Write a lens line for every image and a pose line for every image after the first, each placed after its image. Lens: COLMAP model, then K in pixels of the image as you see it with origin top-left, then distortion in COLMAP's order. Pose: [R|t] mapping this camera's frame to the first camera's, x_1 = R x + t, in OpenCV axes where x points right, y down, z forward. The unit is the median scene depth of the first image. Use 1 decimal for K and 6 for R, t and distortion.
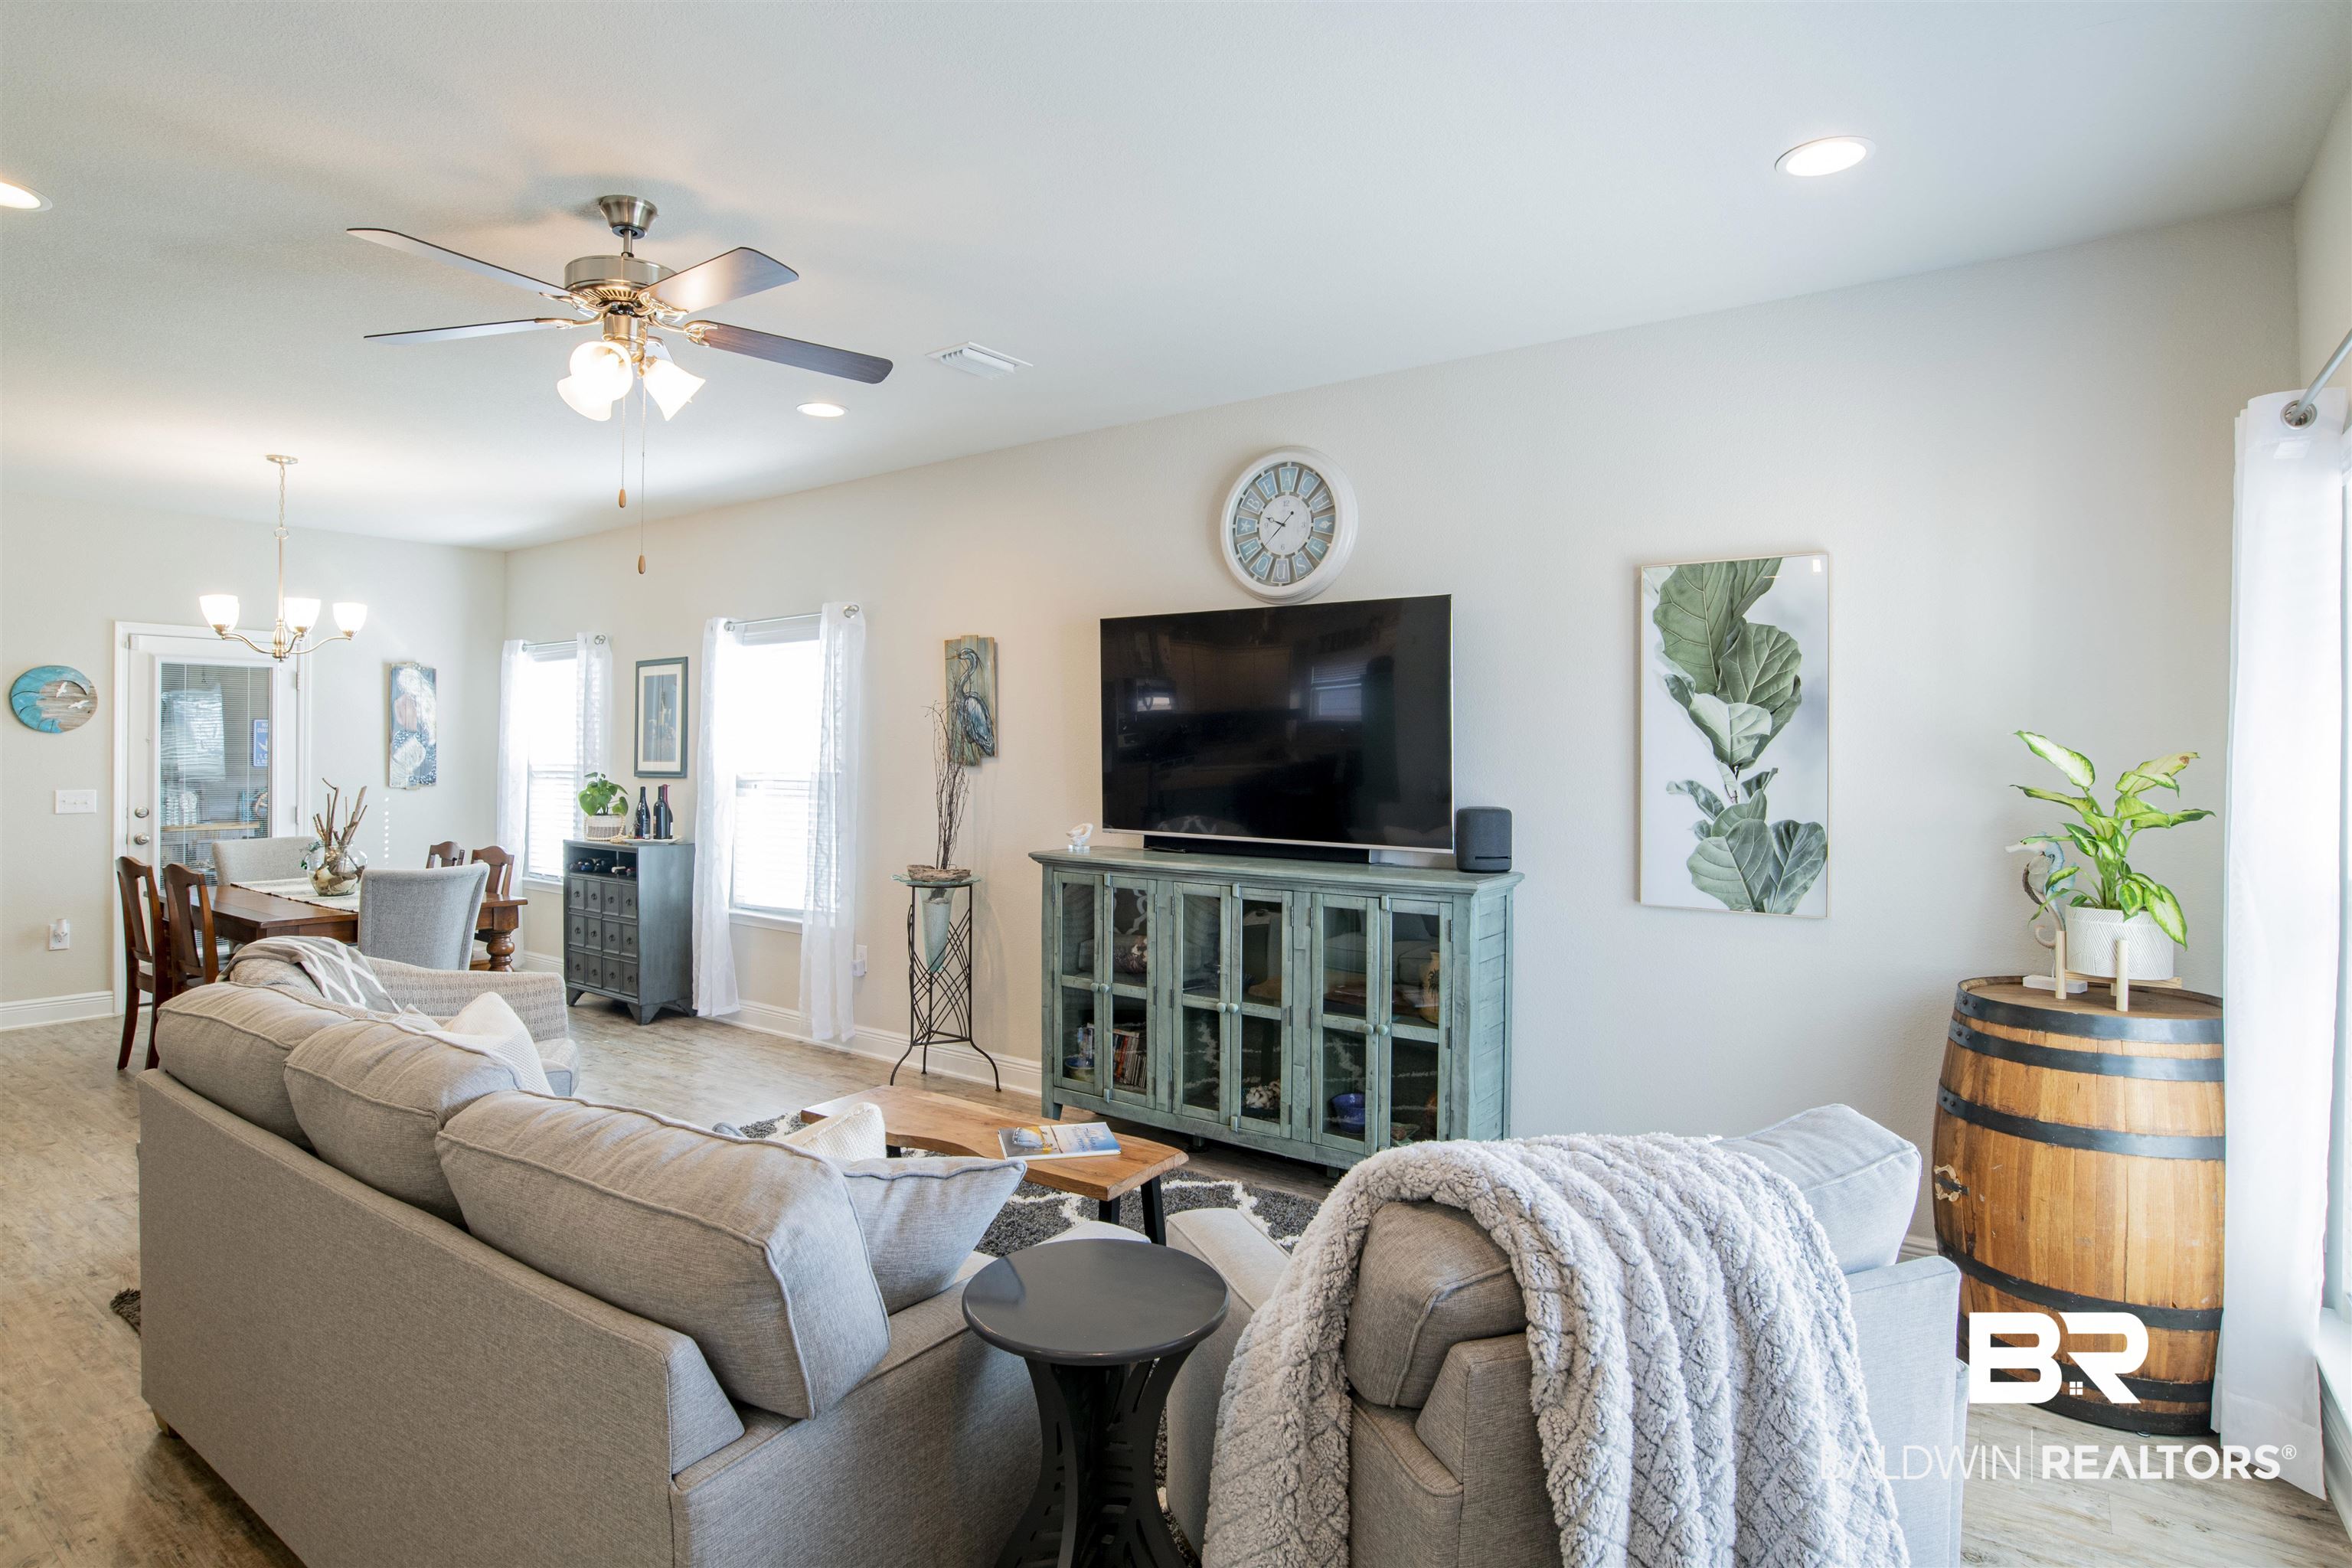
lens RADIAL K [[1208.7, 0, 1158.3], [0, 1208.7, 778.0], [0, 0, 1]] dist [-0.054009, 0.016708]
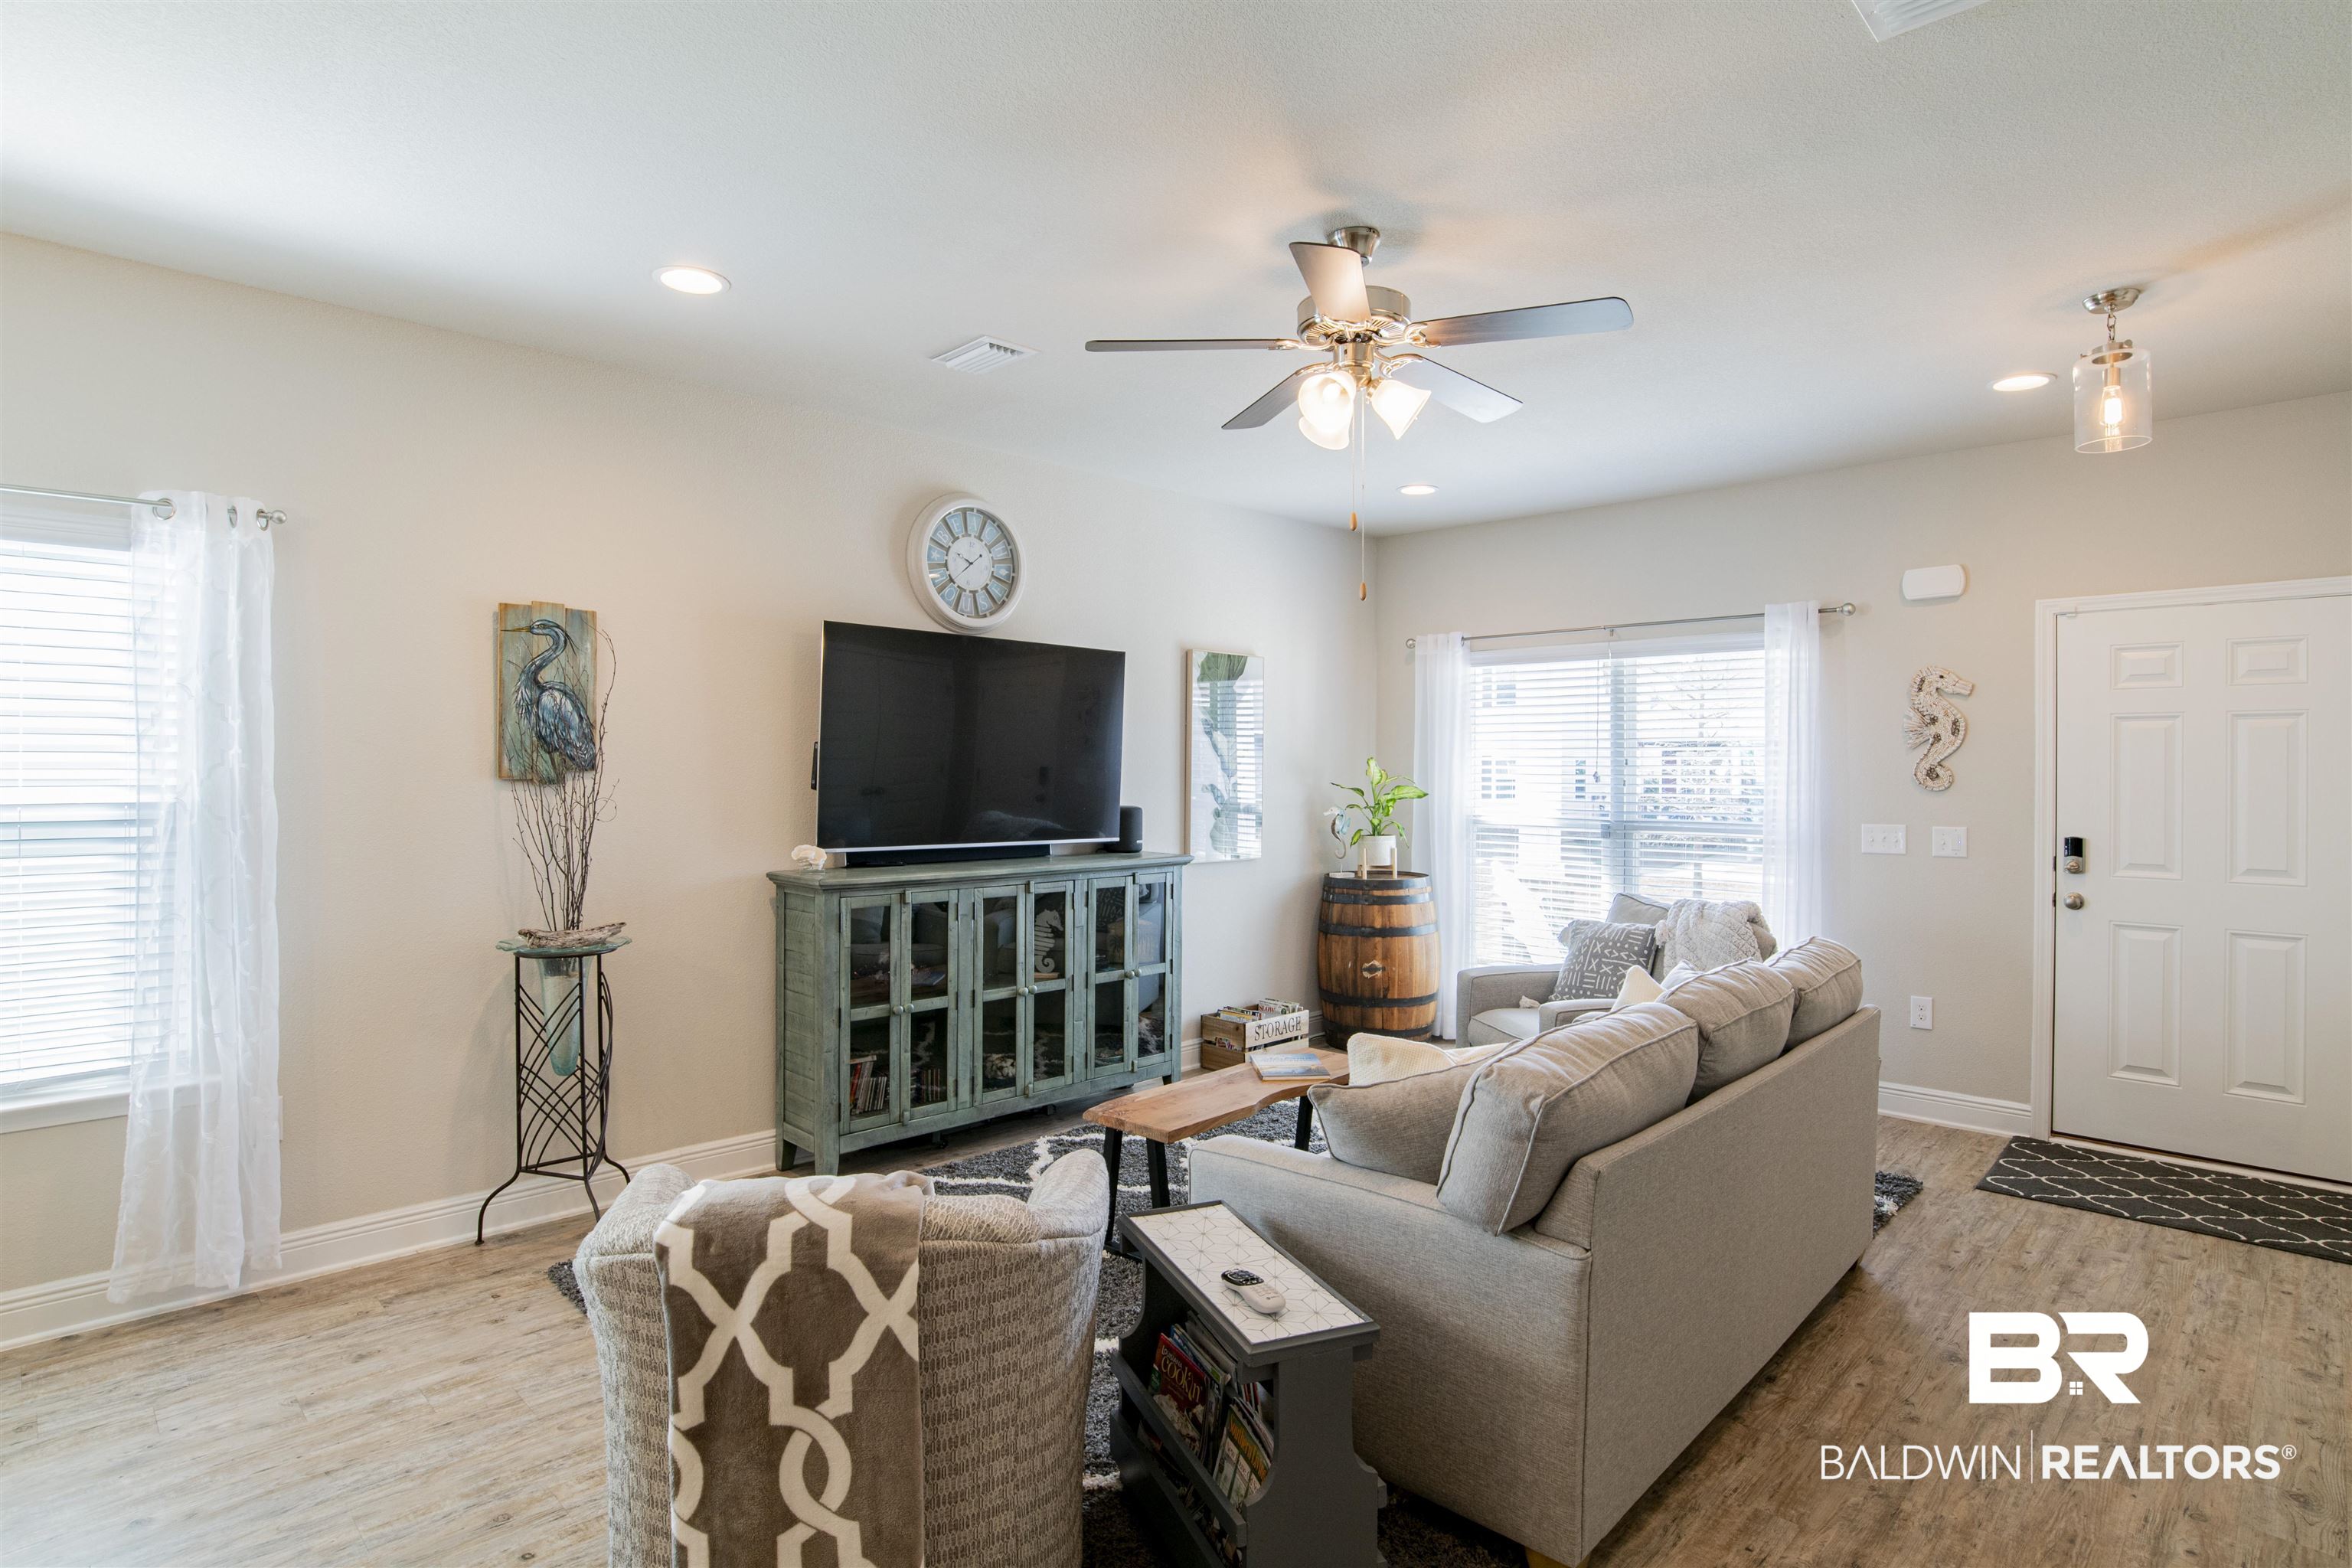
lens RADIAL K [[1208.7, 0, 1161.5], [0, 1208.7, 780.9], [0, 0, 1]] dist [-0.054009, 0.016708]
pose [[0.163394, -0.017727, 0.986402, -0.977985], [0.012573, 0.999795, 0.015885, -0.023021], [-0.986481, 0.009806, 0.163583, 0.644087]]
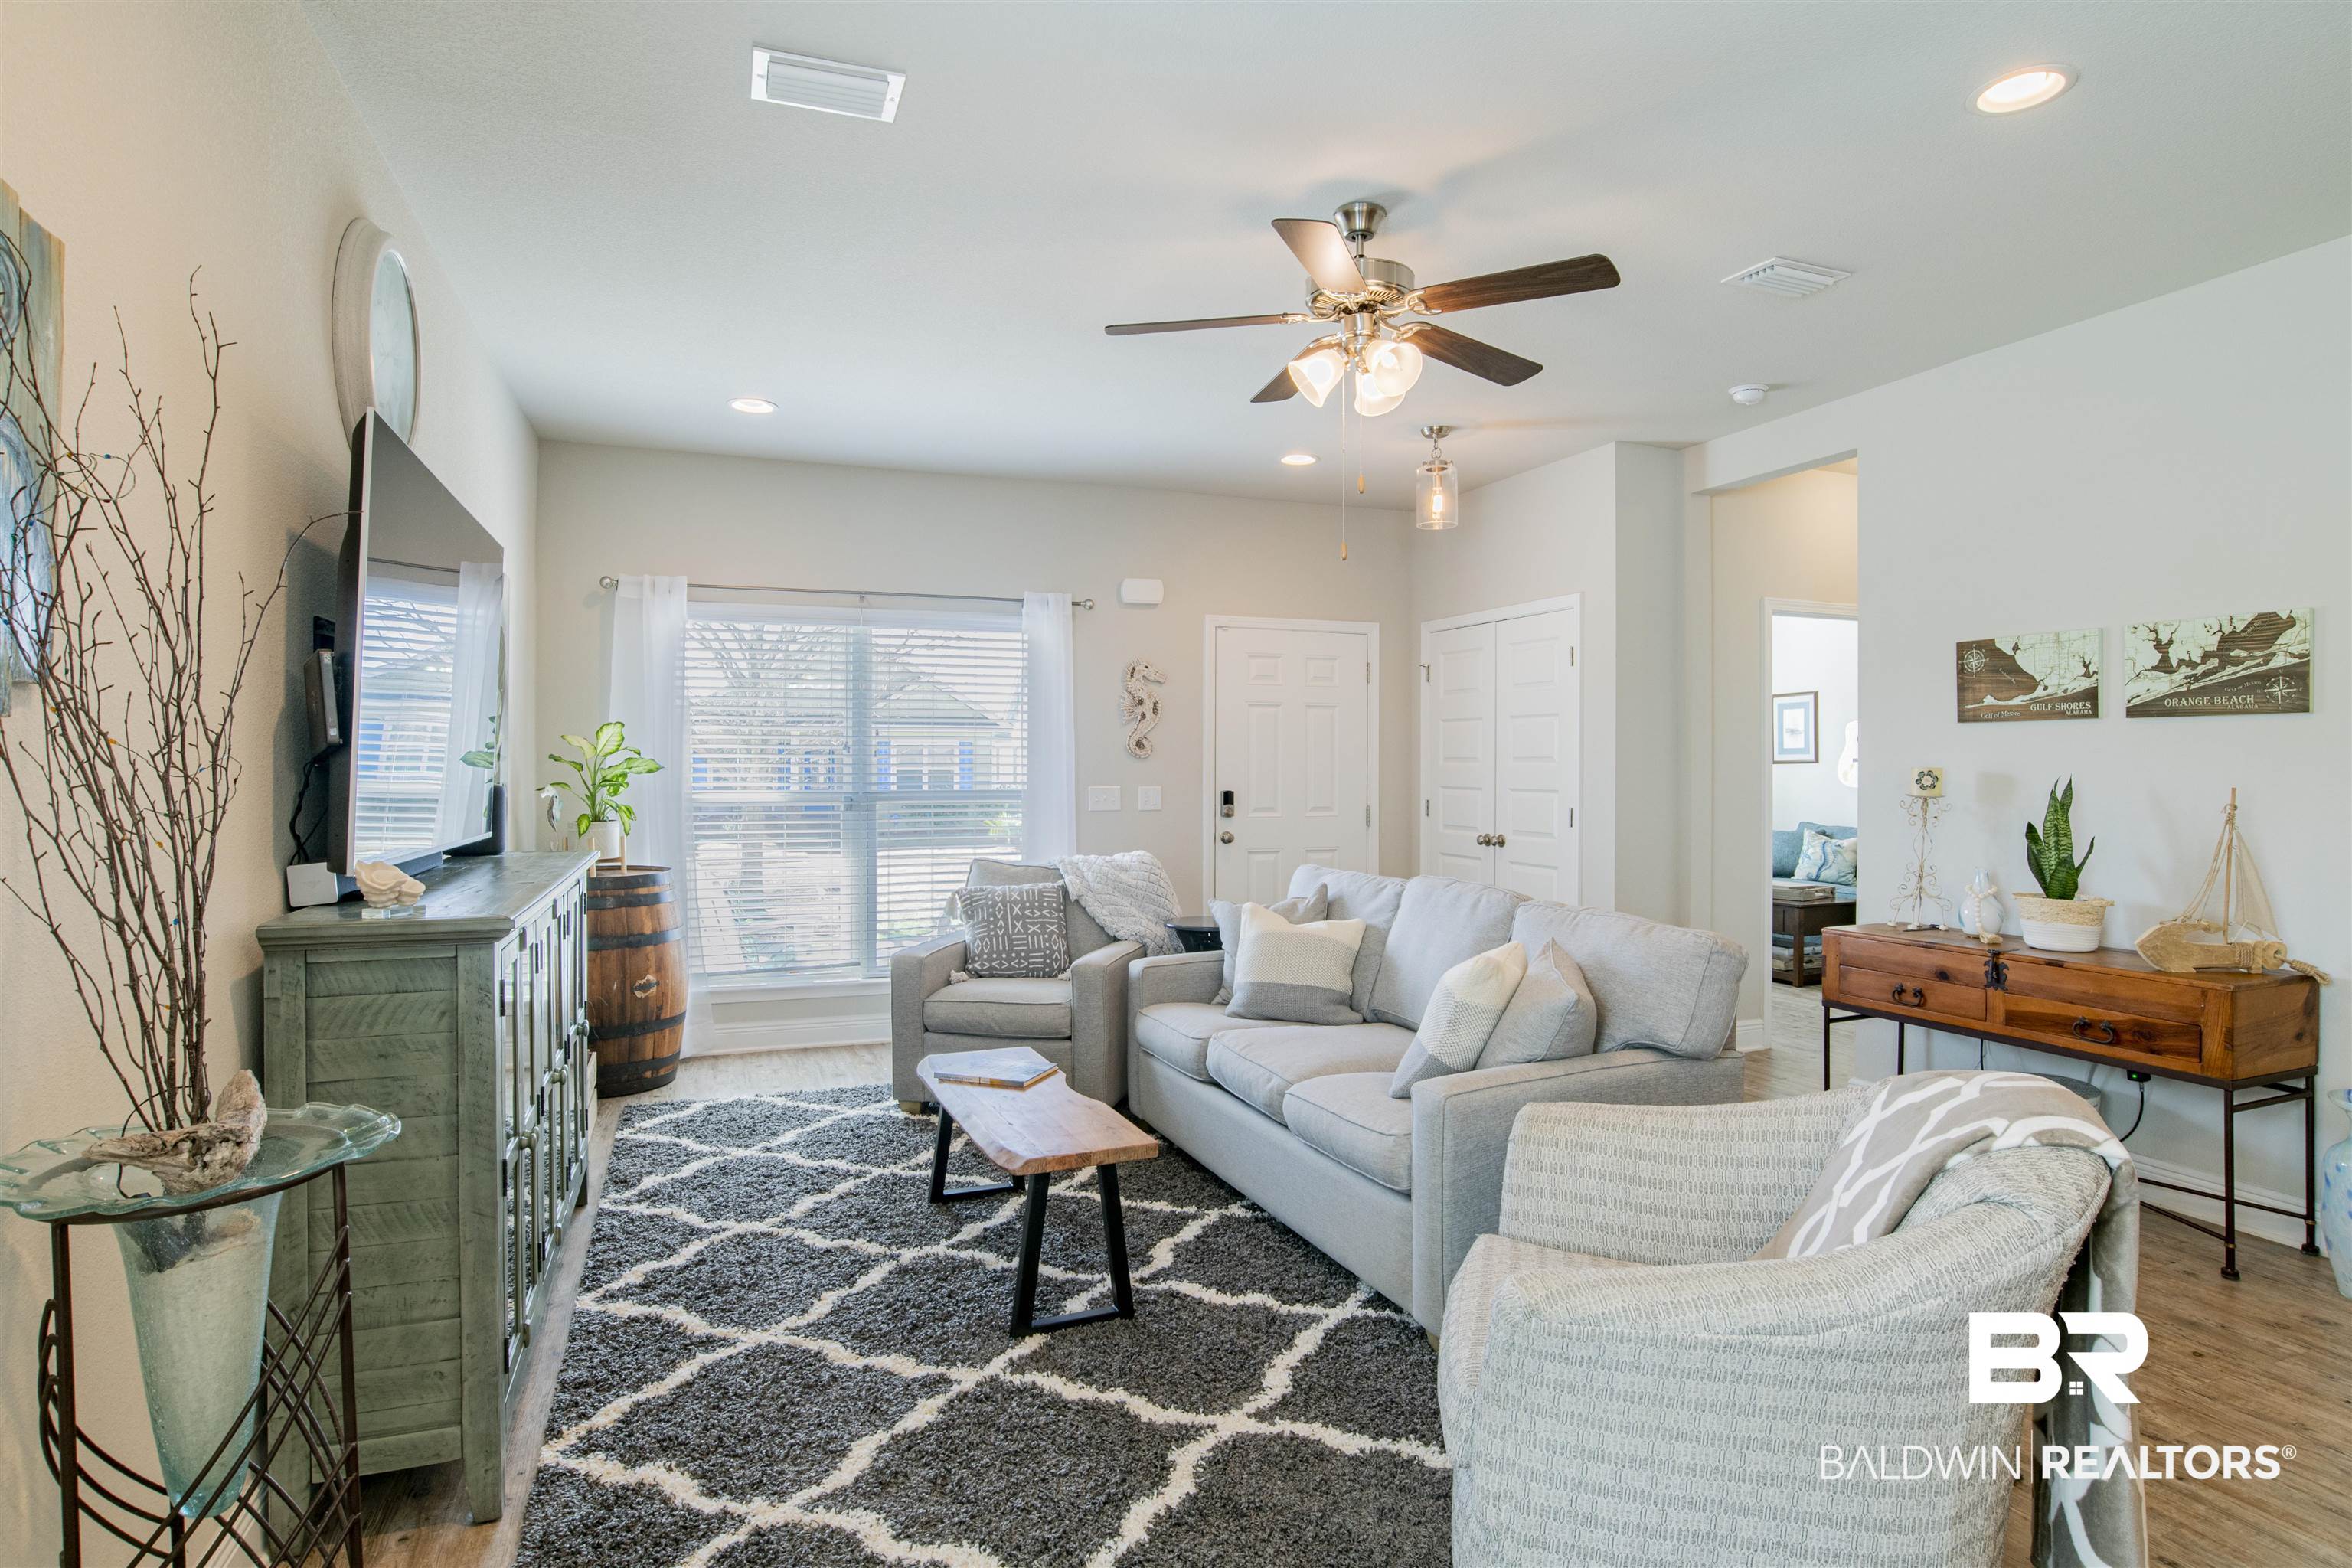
lens RADIAL K [[1251.1, 0, 1189.4], [0, 1251.1, 777.4], [0, 0, 1]] dist [-0.042957, 0.001808]
pose [[-0.839767, -0.015867, 0.542714, -0.606801], [-0.000106, 0.999578, 0.029060, -0.006631], [-0.542946, 0.024346, -0.839414, 1.320861]]
